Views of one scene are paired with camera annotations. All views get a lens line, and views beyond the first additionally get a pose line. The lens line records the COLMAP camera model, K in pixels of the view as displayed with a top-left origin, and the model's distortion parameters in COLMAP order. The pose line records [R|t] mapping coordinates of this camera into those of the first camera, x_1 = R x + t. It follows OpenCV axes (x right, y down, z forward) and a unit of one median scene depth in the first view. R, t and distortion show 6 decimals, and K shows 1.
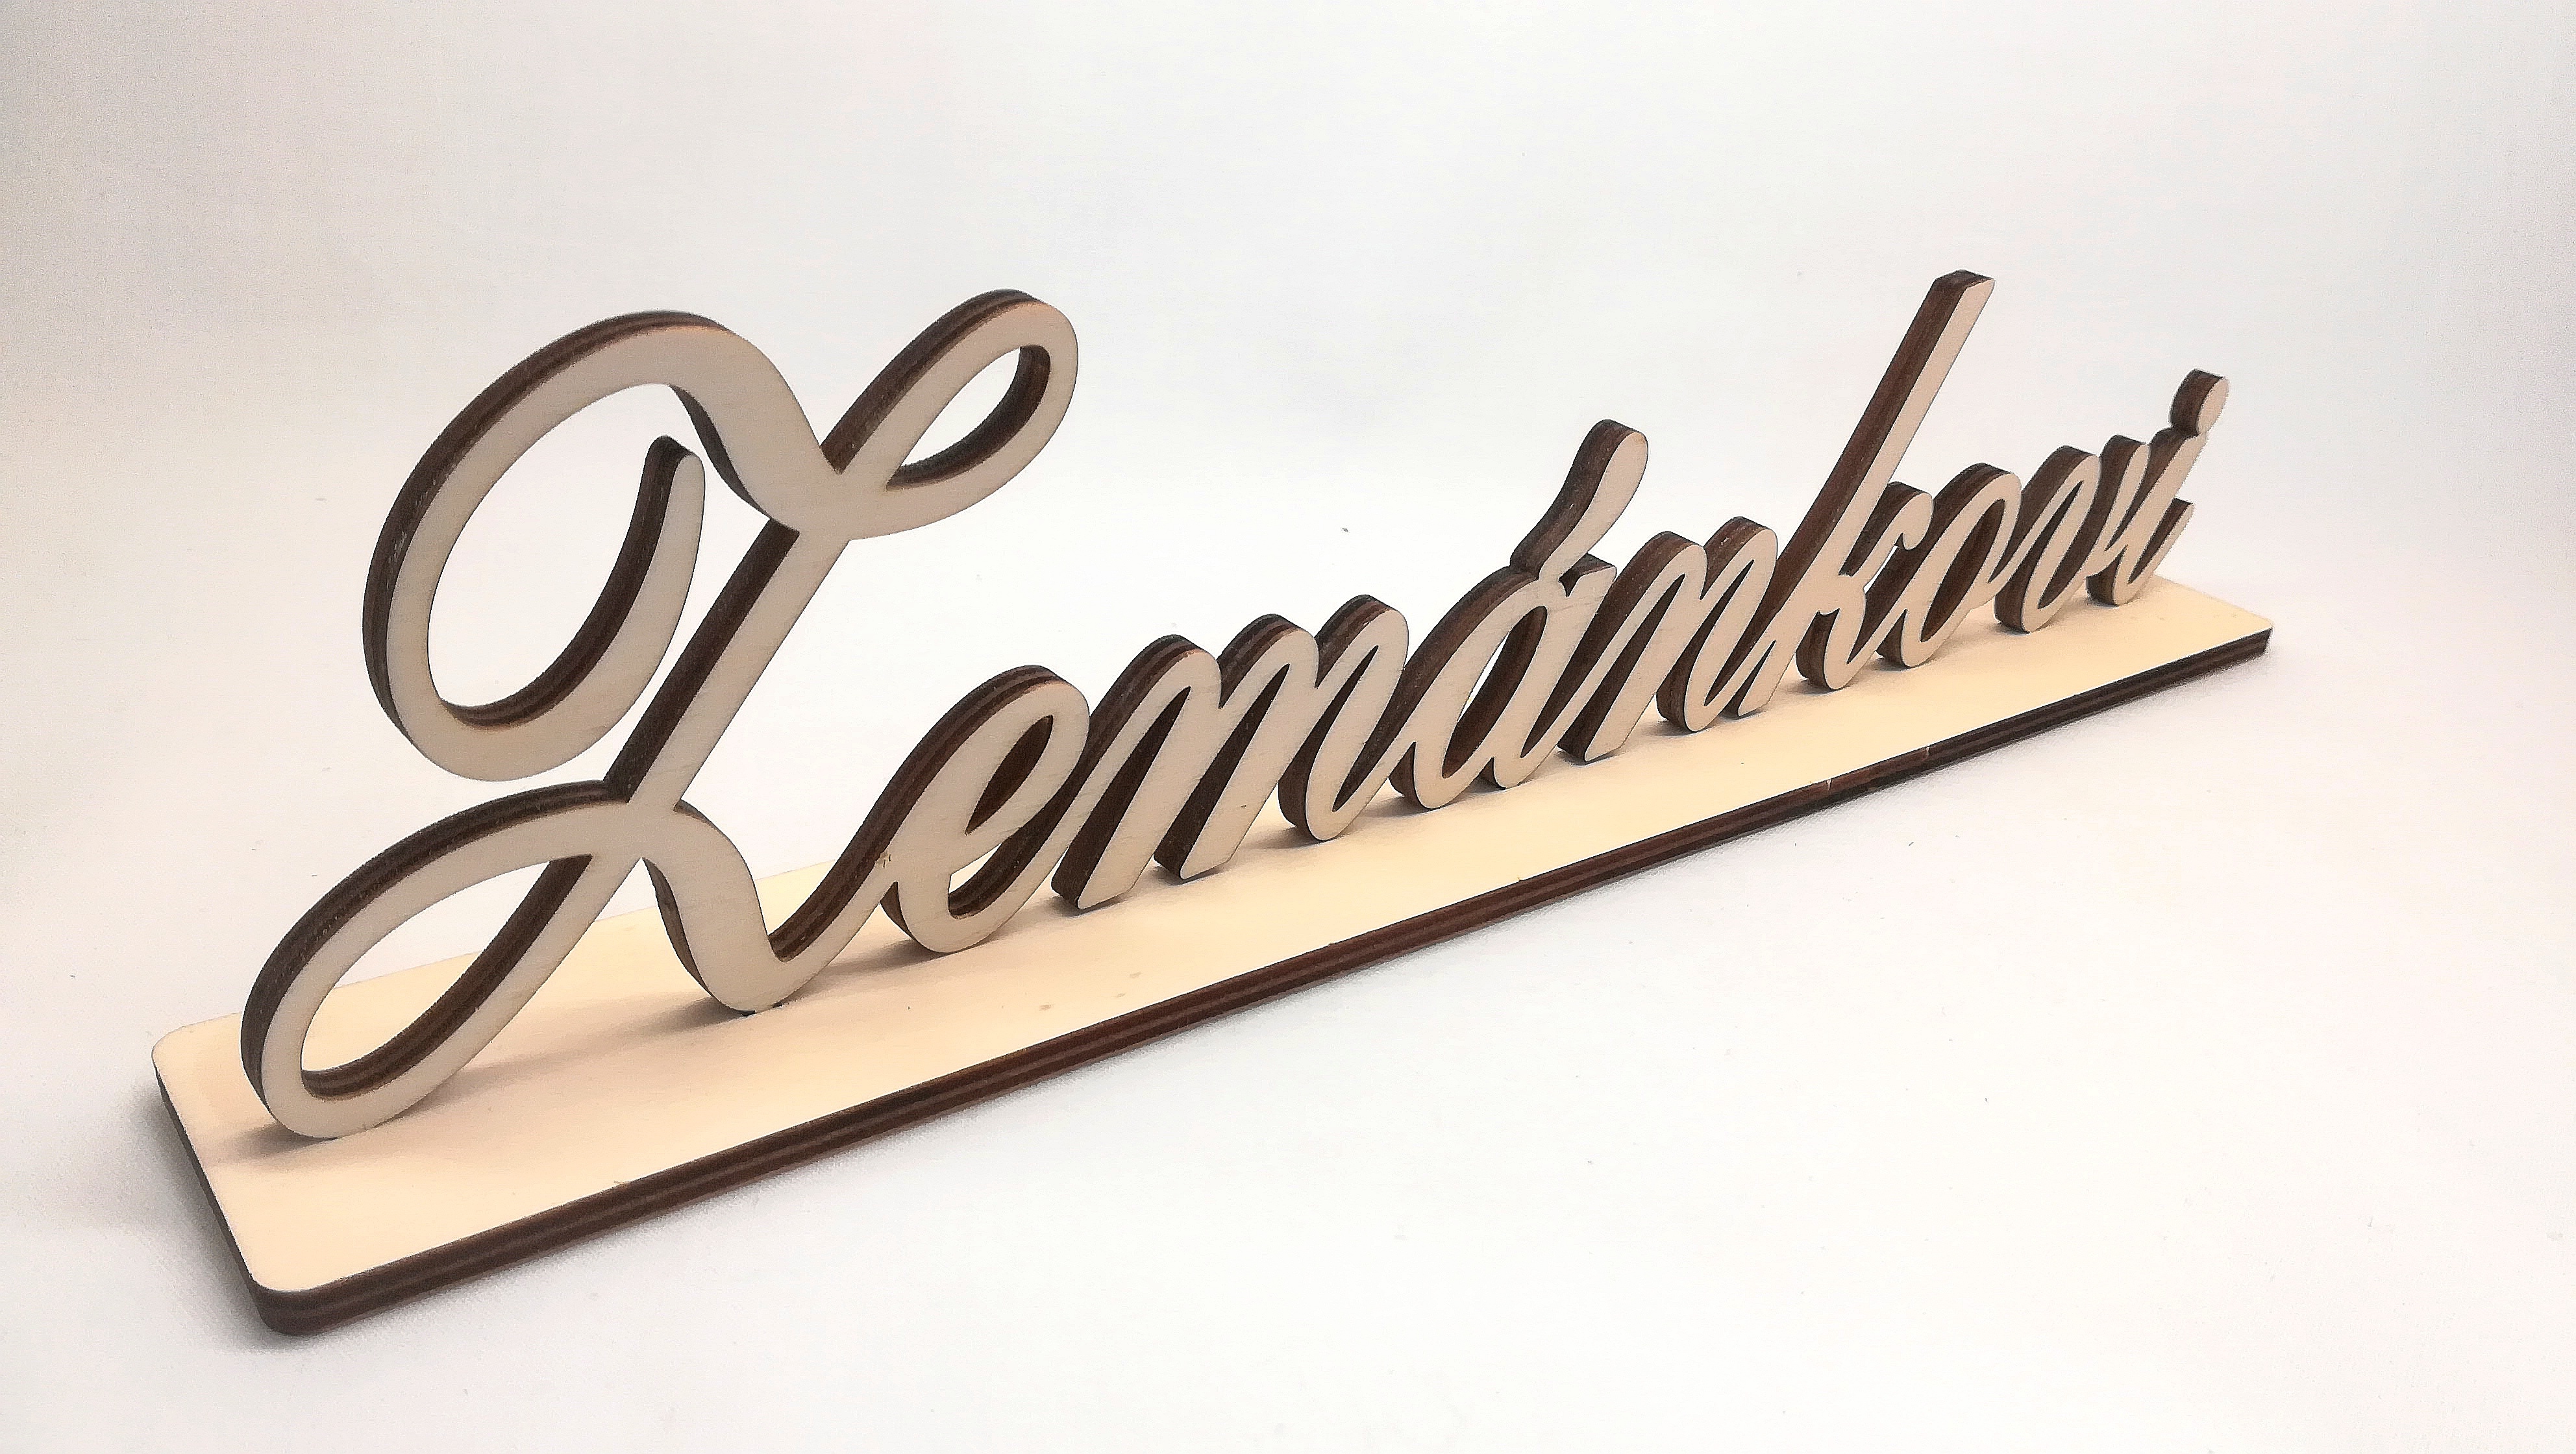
lens RADIAL K [[2027.9, 0, 1224.9], [0, 2027.9, 726.7], [0, 0, 1]] dist [0.098428, -0.206634]
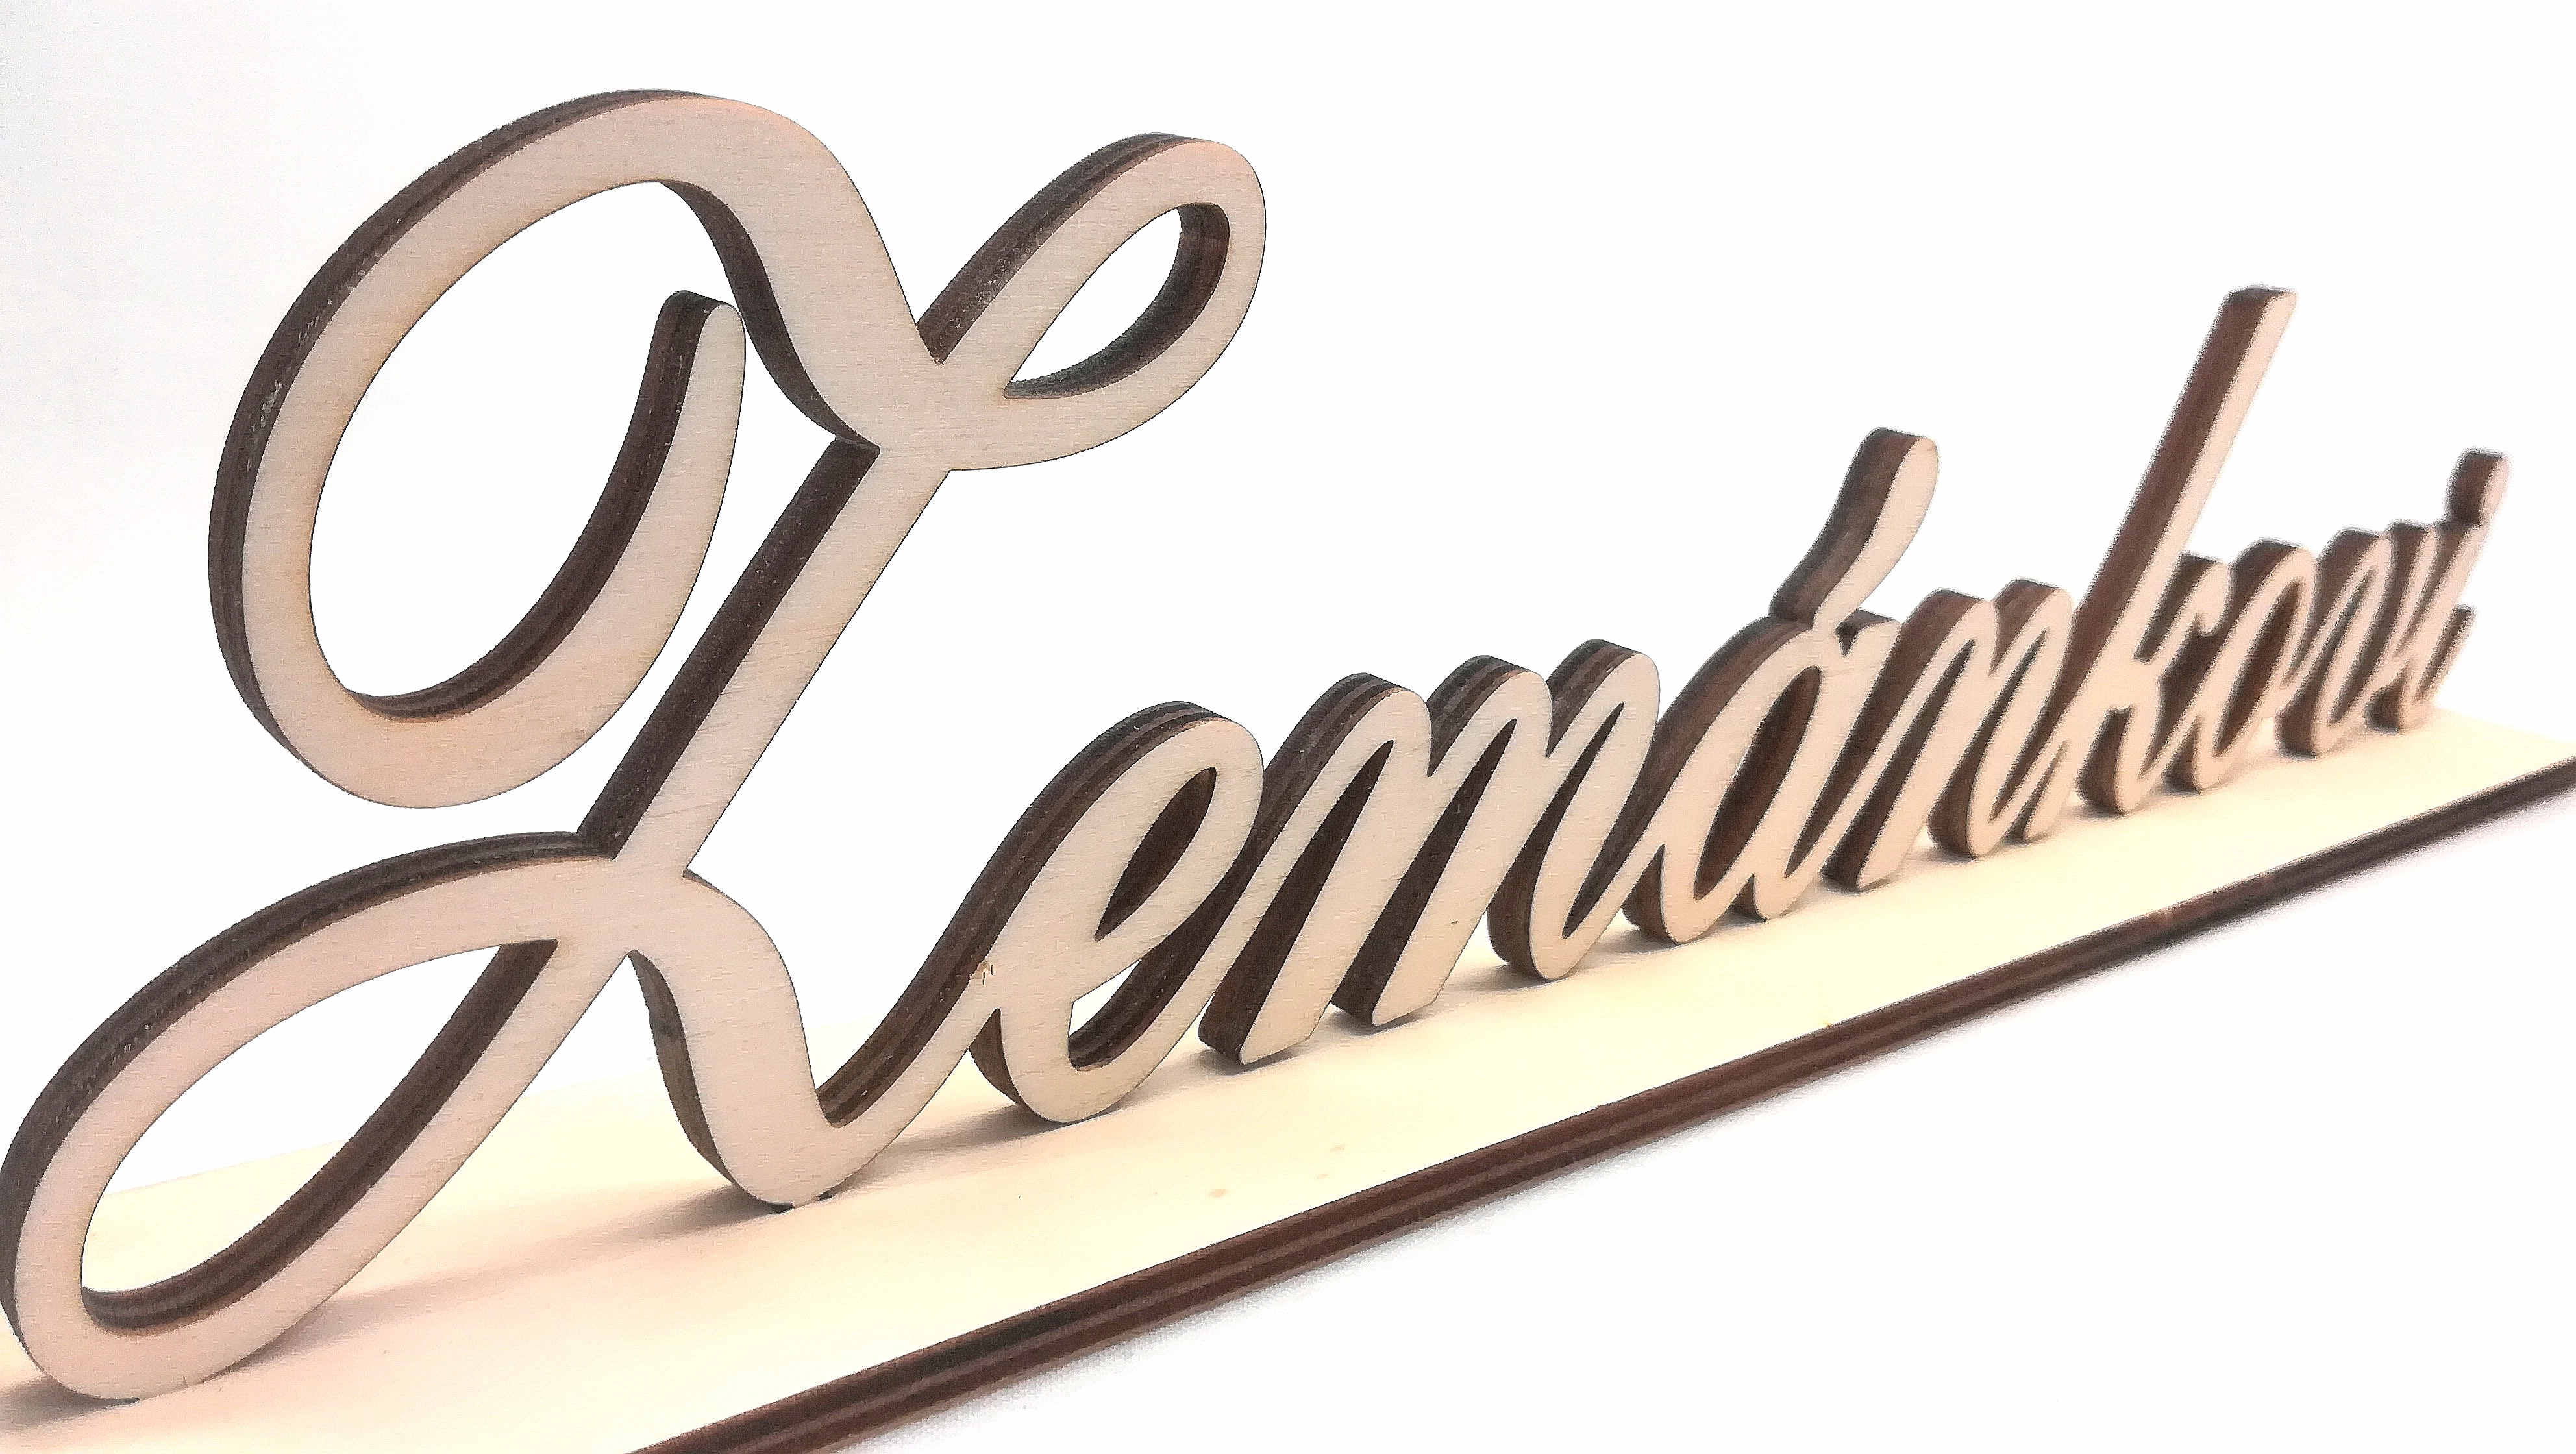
lens RADIAL K [[2027.9, 0, 1224.9], [0, 2027.9, 726.7], [0, 0, 1]] dist [0.098428, -0.206634]
pose [[0.999338, -0.023716, 0.027595, -0.098164], [0.027909, 0.986210, -0.163126, 0.092817], [-0.023346, 0.163788, 0.986219, 0.295024]]
